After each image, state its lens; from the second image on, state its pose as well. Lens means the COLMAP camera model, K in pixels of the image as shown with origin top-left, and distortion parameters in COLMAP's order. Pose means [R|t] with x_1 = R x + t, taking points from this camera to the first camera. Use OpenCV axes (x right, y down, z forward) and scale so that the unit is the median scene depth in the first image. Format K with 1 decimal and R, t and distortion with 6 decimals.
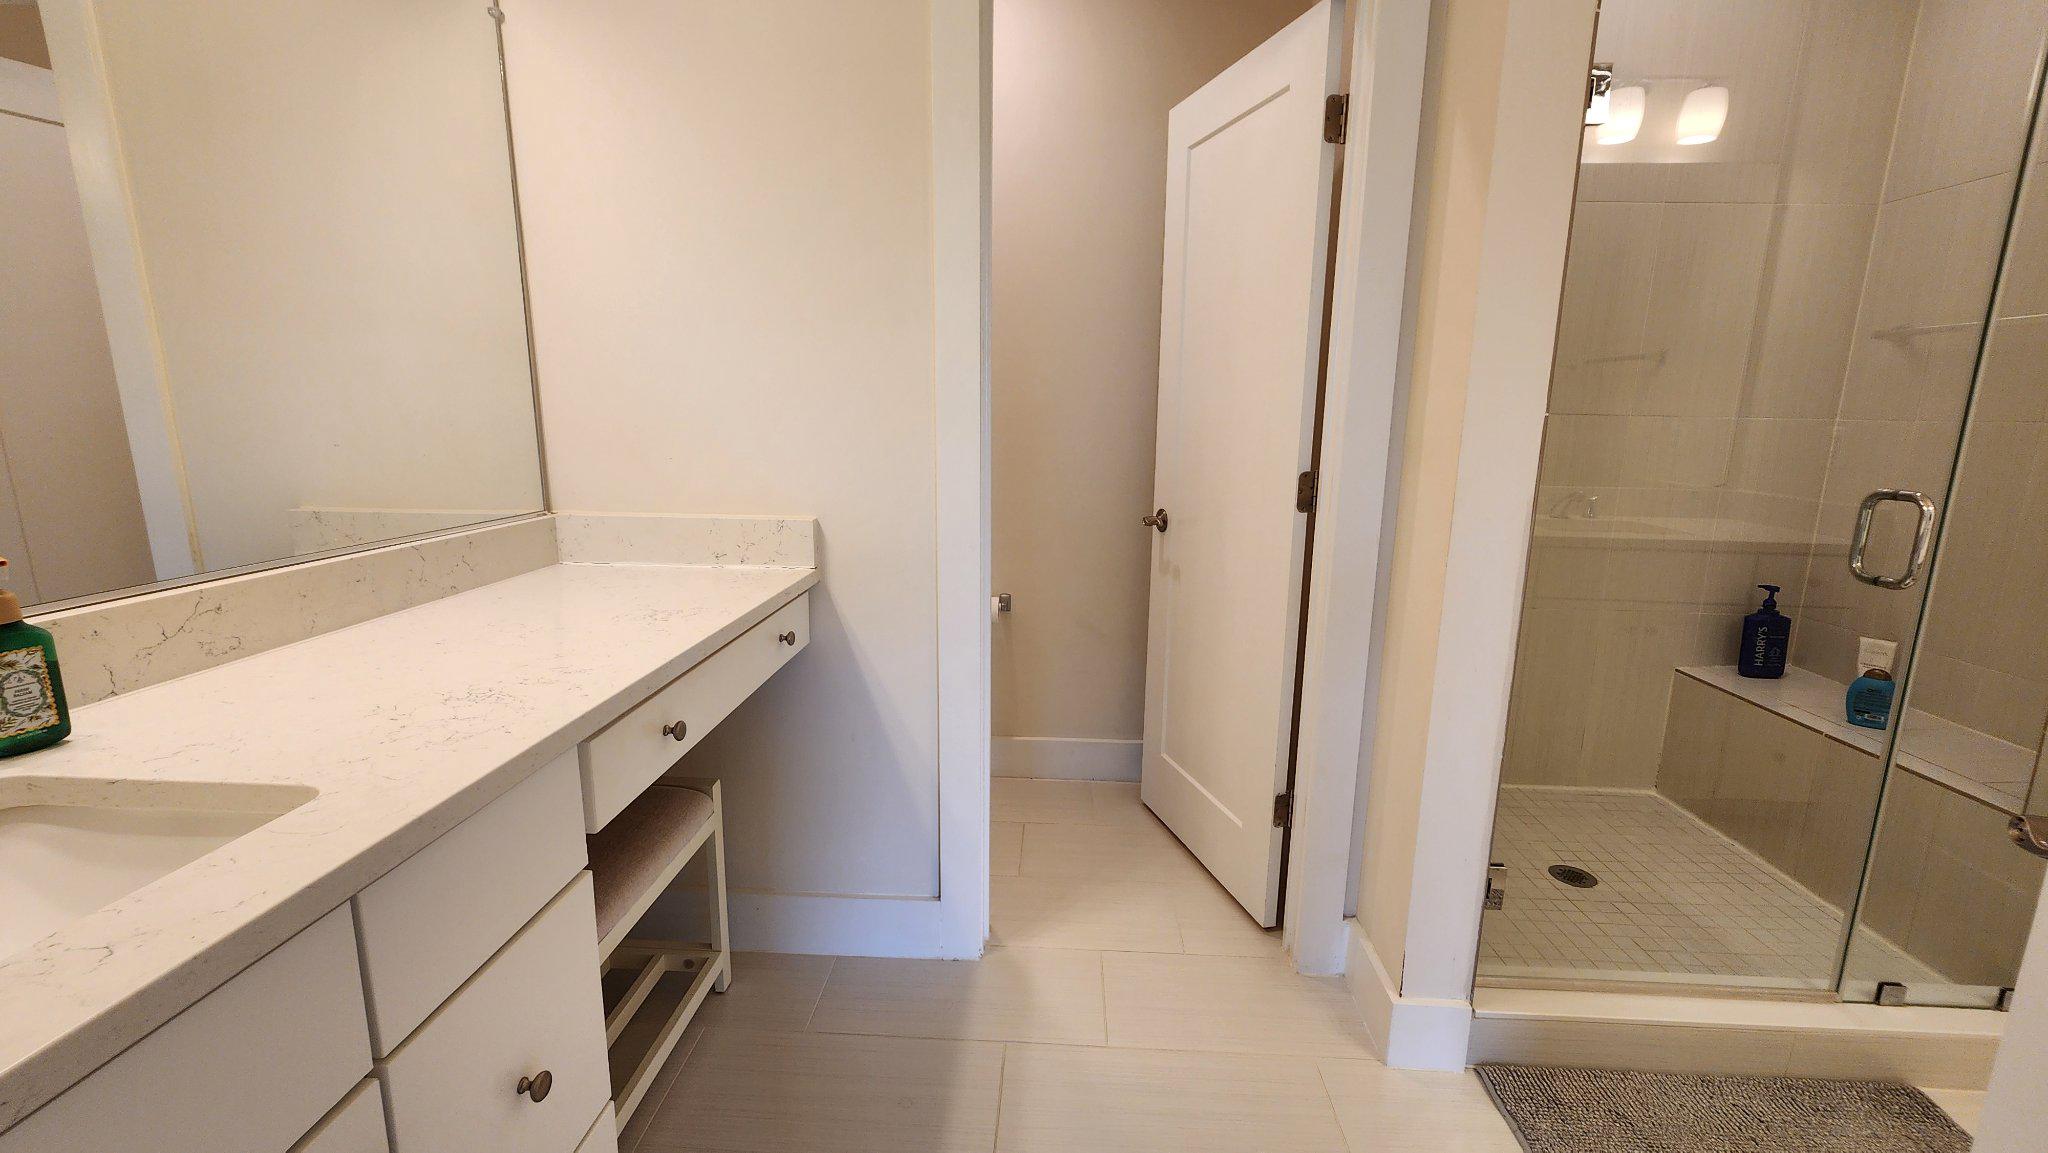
lens RADIAL K [[843.3, 0, 1031.3], [0, 843.3, 576.0], [0, 0, 1]] dist [0.004463, -0.000815]
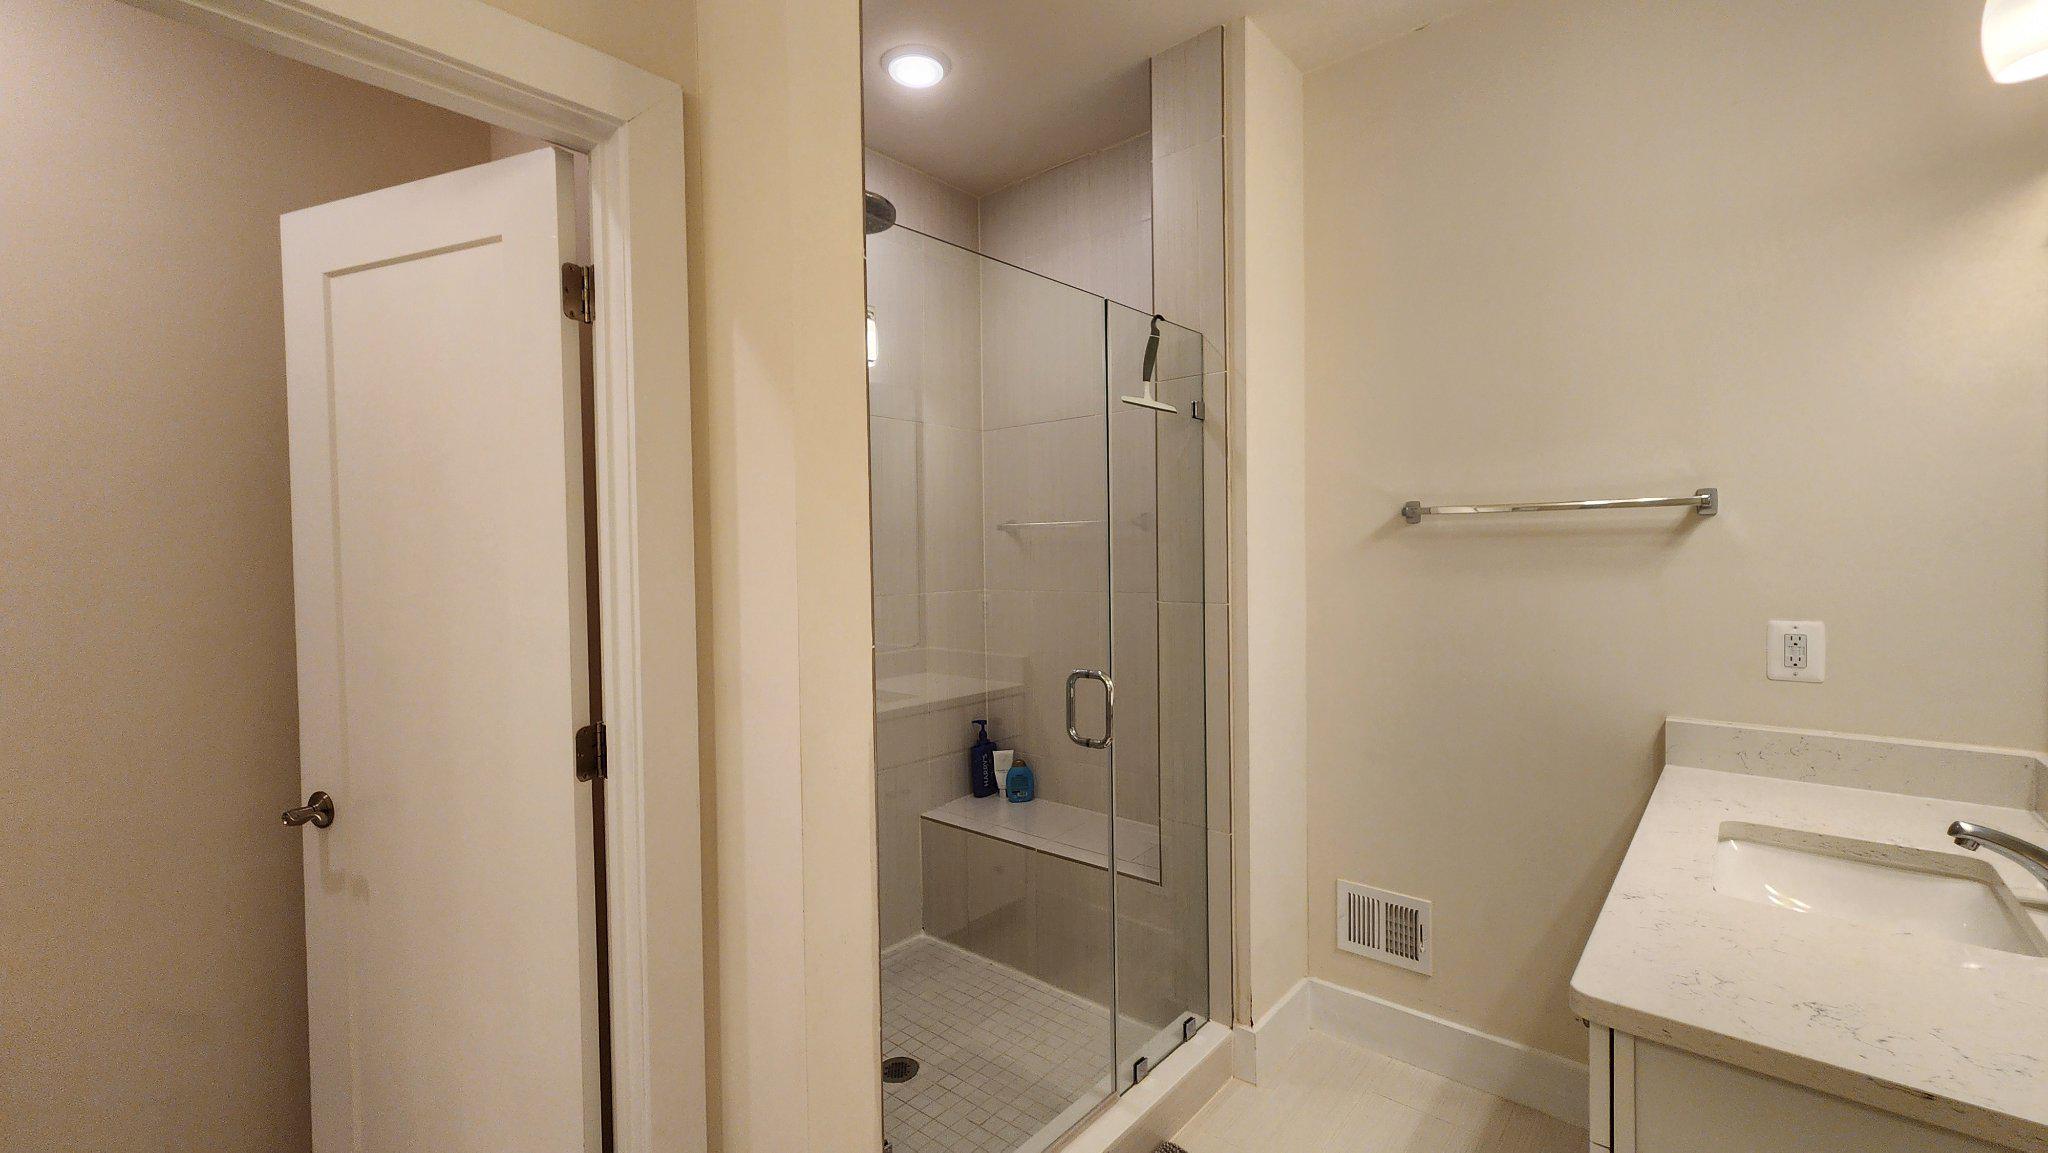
lens RADIAL K [[843.3, 0, 1029.5], [0, 843.3, 565.9], [0, 0, 1]] dist [0.004463, -0.000815]
pose [[0.619392, -0.038189, 0.784152, -0.010298], [0.180342, 0.979028, -0.094771, -0.098440], [-0.764088, 0.200116, 0.613289, 0.170690]]
